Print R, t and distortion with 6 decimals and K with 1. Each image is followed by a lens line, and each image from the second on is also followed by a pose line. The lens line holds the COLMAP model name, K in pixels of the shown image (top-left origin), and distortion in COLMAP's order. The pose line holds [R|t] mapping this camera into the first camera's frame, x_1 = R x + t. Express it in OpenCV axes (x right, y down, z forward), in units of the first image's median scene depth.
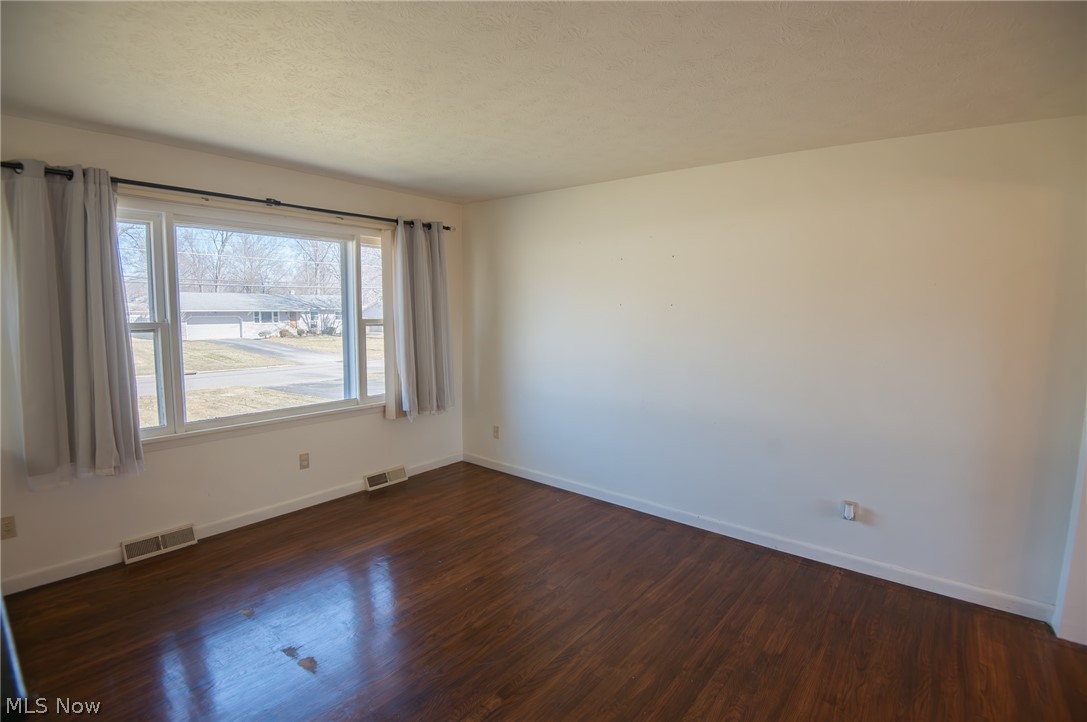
lens RADIAL K [[519.5, 0, 544.5], [0, 519.5, 363.2], [0, 0, 1]] dist [0.001492, -0.030883]
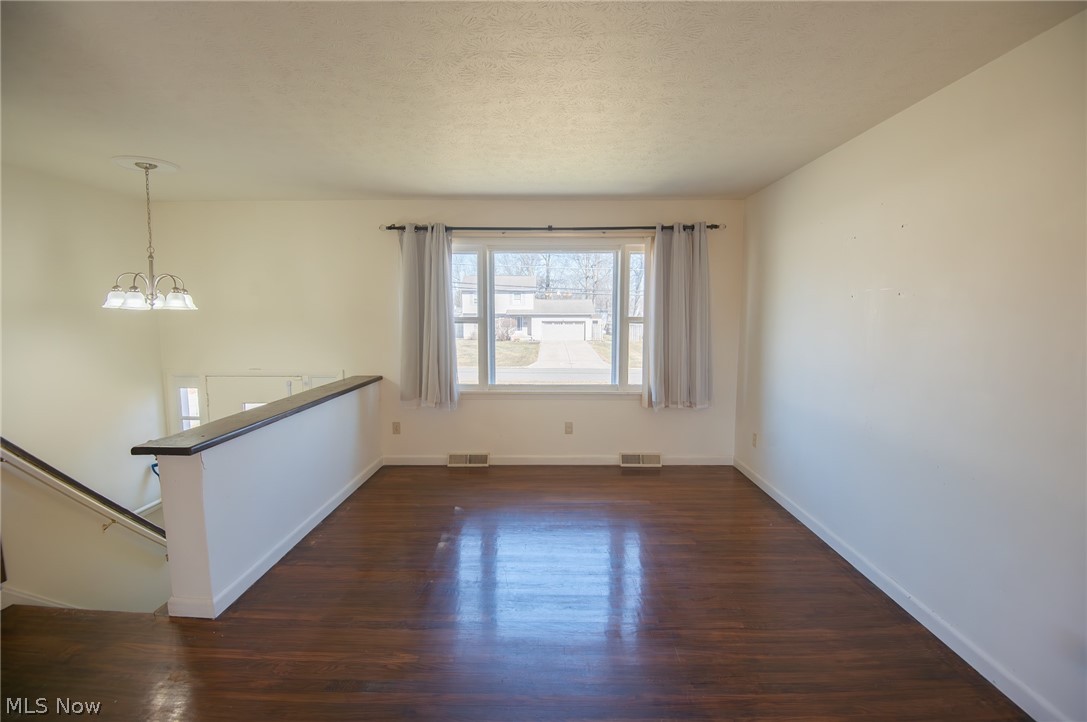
lens RADIAL K [[506.9, 0, 546.4], [0, 506.9, 361.6], [0, 0, 1]] dist [0.000792, -0.031277]
pose [[0.618830, 0.062315, -0.783049, 0.454007], [-0.080209, 0.996651, 0.015926, 0.011257], [0.781419, 0.052952, 0.621756, 0.175927]]
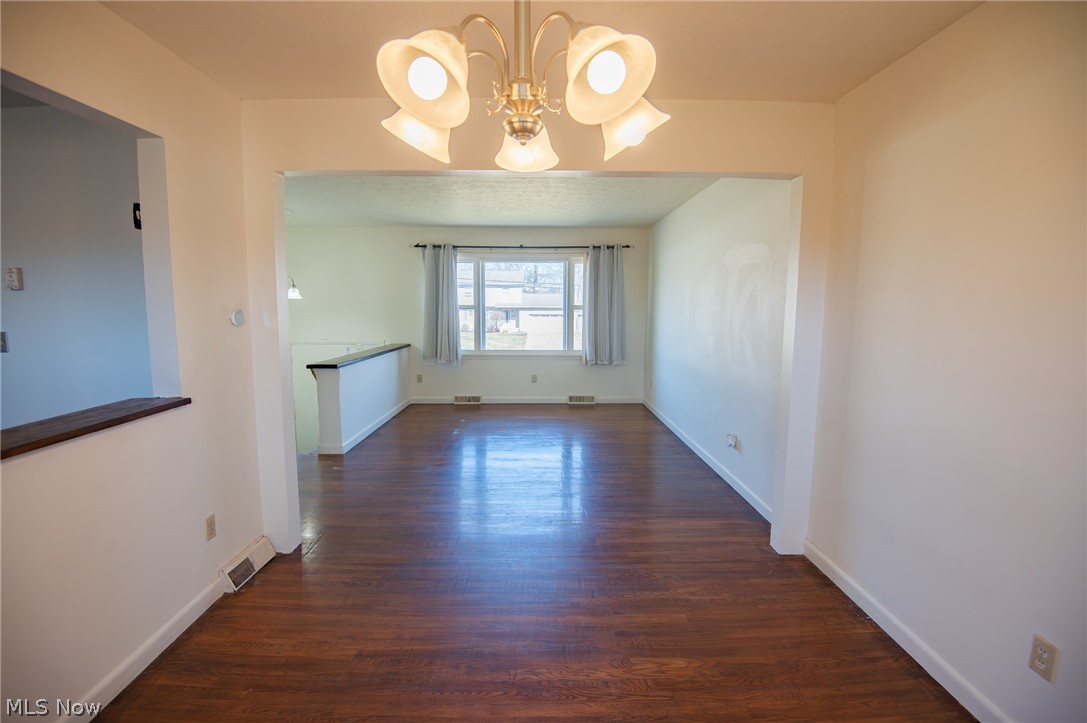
lens RADIAL K [[505.0, 0, 546.1], [0, 505.0, 363.6], [0, 0, 1]] dist [0.002117, -0.031134]
pose [[0.634661, 0.075409, -0.769102, 0.974980], [-0.081609, 0.996203, 0.030333, 0.071306], [0.768469, 0.043514, 0.638406, -0.154650]]
